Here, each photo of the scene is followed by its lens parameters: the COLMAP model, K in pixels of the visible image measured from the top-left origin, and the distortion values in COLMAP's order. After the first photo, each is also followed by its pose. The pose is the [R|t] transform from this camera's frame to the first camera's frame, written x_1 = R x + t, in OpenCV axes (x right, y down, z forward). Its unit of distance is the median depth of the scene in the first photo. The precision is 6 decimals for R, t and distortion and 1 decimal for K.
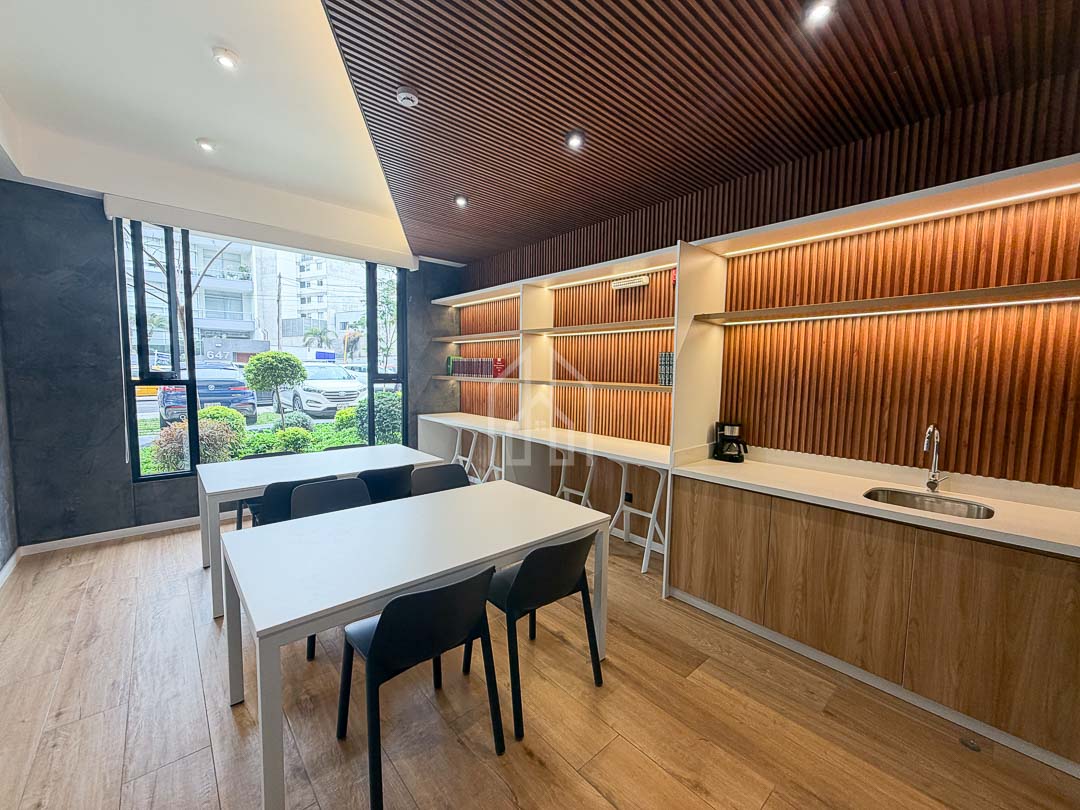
lens RADIAL K [[429.4, 0, 536.1], [0, 429.4, 405.8], [0, 0, 1]] dist [0.000366, -0.000373]
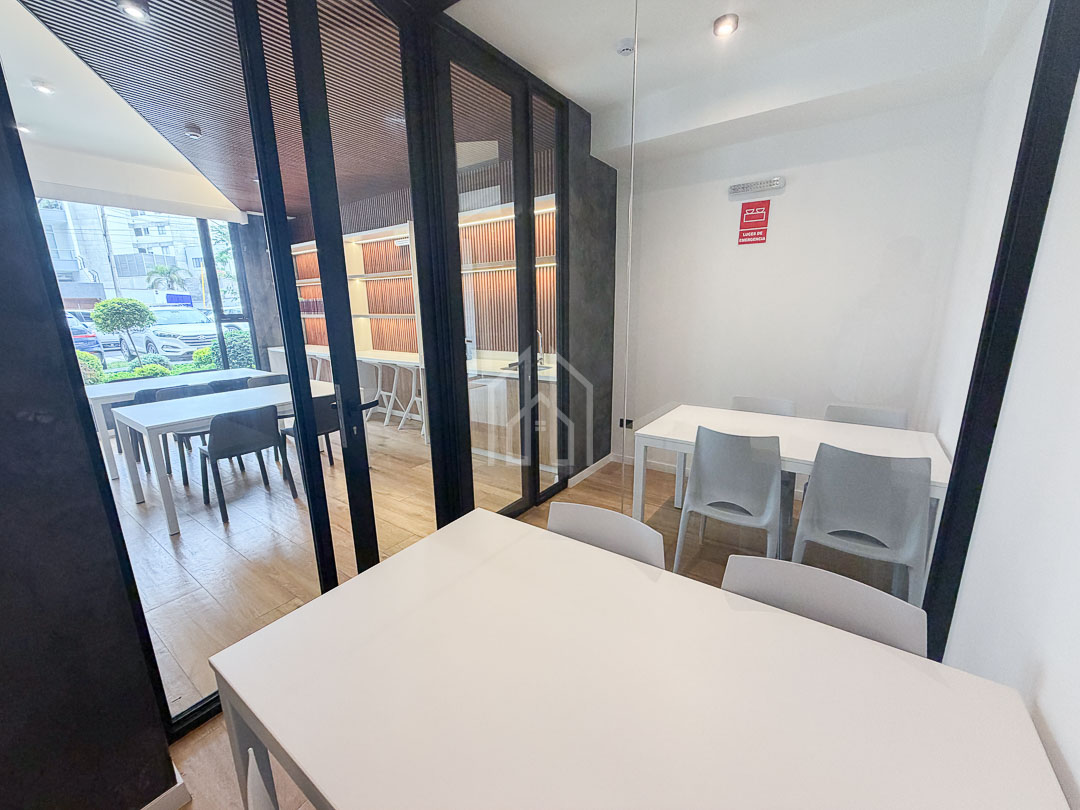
lens RADIAL K [[429.4, 0, 536.1], [0, 429.4, 405.8], [0, 0, 1]] dist [0.000366, -0.000373]
pose [[0.975035, -0.081141, 0.206695, 0.191501], [0.050068, 0.987210, 0.151357, 0.035351], [-0.216333, -0.137230, 0.966627, -0.343757]]
